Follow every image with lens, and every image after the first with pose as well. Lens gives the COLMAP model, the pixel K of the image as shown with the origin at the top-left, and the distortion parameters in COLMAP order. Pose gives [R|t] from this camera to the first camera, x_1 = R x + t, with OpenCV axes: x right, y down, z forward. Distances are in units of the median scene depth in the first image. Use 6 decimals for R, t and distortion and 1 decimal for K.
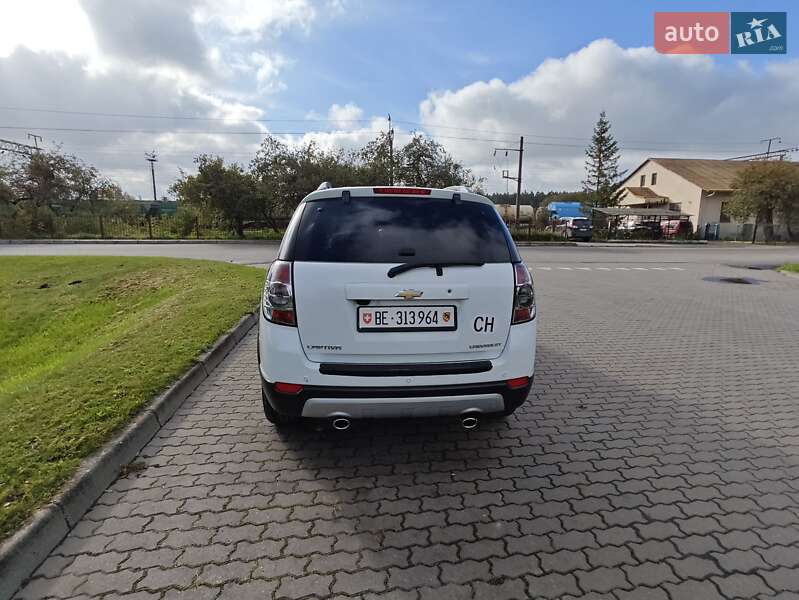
lens RADIAL K [[425.6, 0, 404.5], [0, 425.6, 297.6], [0, 0, 1]] dist [0.002065, 0.000679]
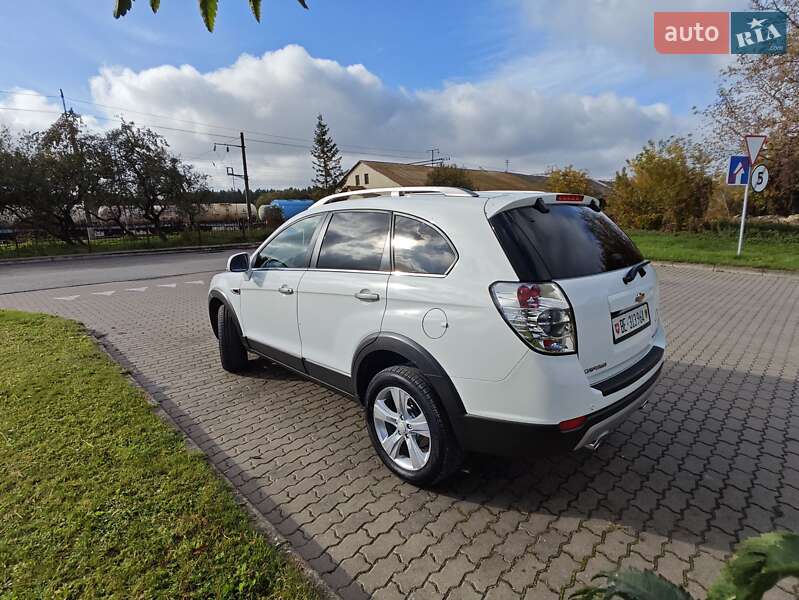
lens RADIAL K [[425.6, 0, 404.5], [0, 425.6, 297.6], [0, 0, 1]] dist [0.002065, 0.000679]
pose [[0.796482, -0.148122, 0.586239, -0.074482], [0.144854, 0.988041, 0.052840, -0.010275], [-0.587055, 0.042832, 0.808413, 0.034982]]
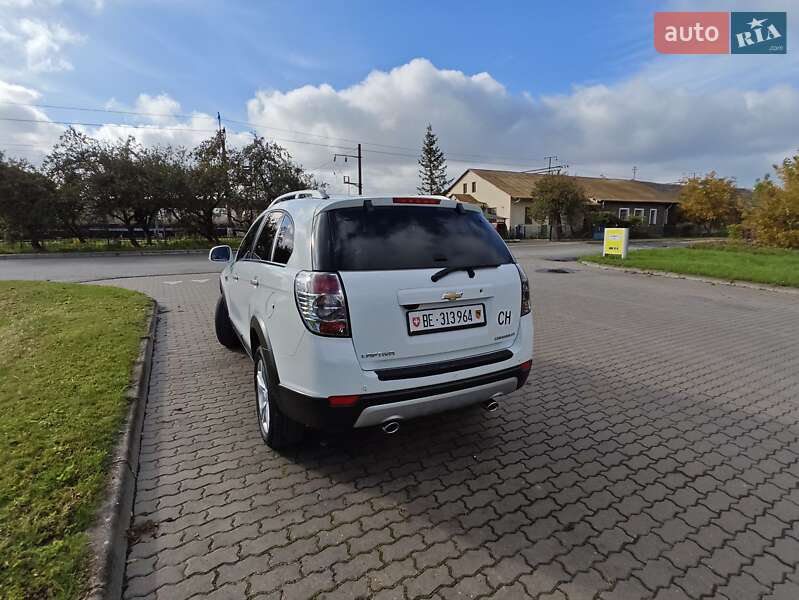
lens RADIAL K [[424.9, 0, 404.3], [0, 424.9, 300.8], [0, 0, 1]] dist [0.004781, 0.001390]
pose [[0.930032, -0.077760, 0.359157, -0.034699], [0.078714, 0.996825, 0.011992, -0.001314], [-0.358949, 0.017118, 0.933200, 0.002241]]
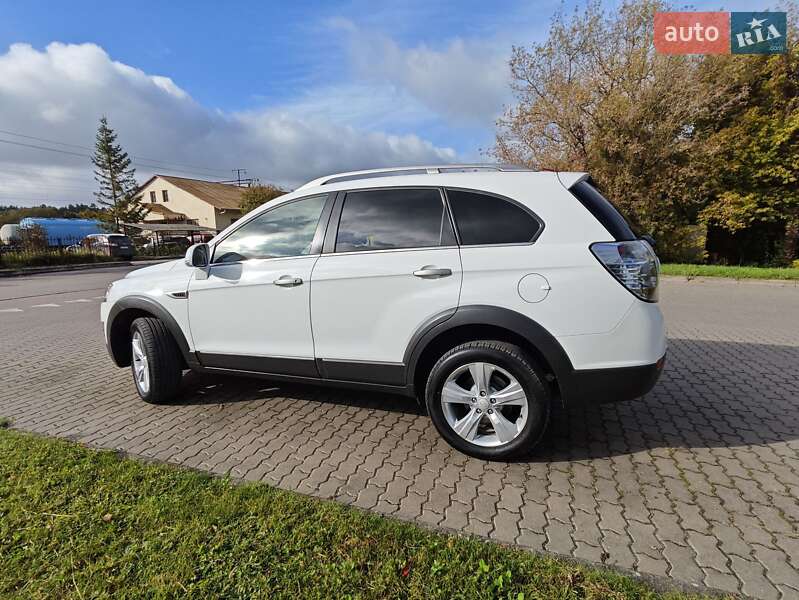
lens RADIAL K [[425.6, 0, 404.5], [0, 425.6, 297.6], [0, 0, 1]] dist [0.002065, 0.000679]
pose [[0.461761, -0.152384, 0.873817, -0.103604], [0.188331, 0.979514, 0.071295, -0.009279], [-0.866781, 0.131646, 0.481000, 0.074037]]
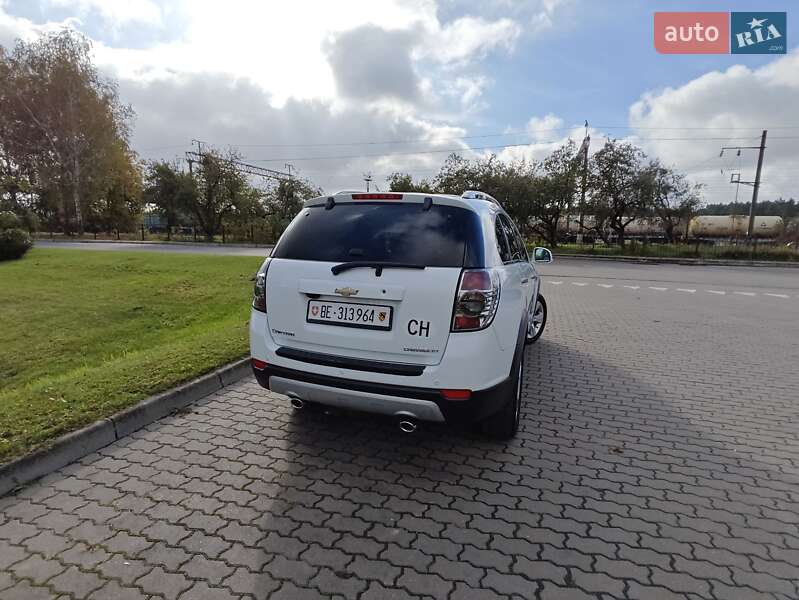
lens RADIAL K [[424.1, 0, 408.4], [0, 424.1, 294.2], [0, 0, 1]] dist [-0.003967, 0.001255]
pose [[0.904226, 0.069532, -0.421357, 0.042440], [-0.084487, 0.996281, -0.016904, 0.000239], [0.418614, 0.050884, 0.906738, 0.006878]]
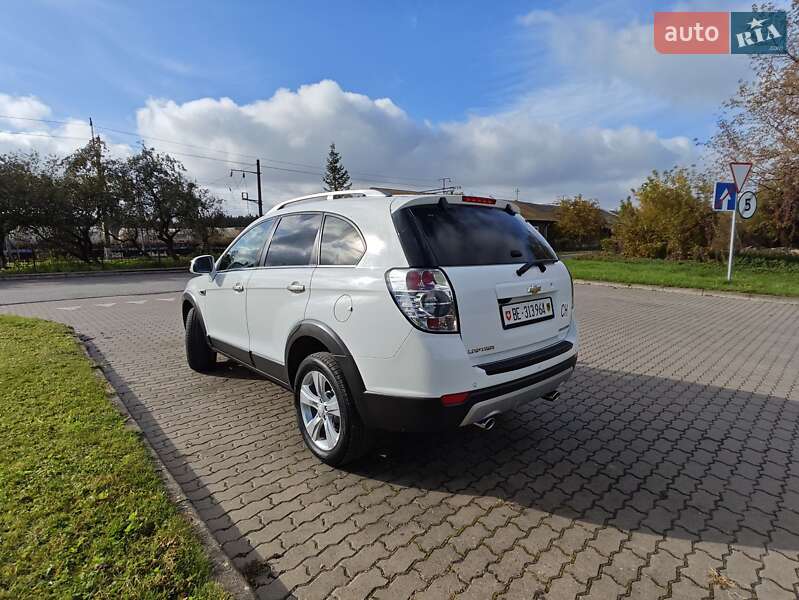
lens RADIAL K [[425.6, 0, 404.5], [0, 425.6, 297.6], [0, 0, 1]] dist [0.002065, 0.000679]
pose [[0.816086, -0.095405, 0.570001, -0.064394], [0.125243, 0.992037, -0.013270, -0.001040], [-0.564197, 0.082217, 0.821537, 0.018991]]
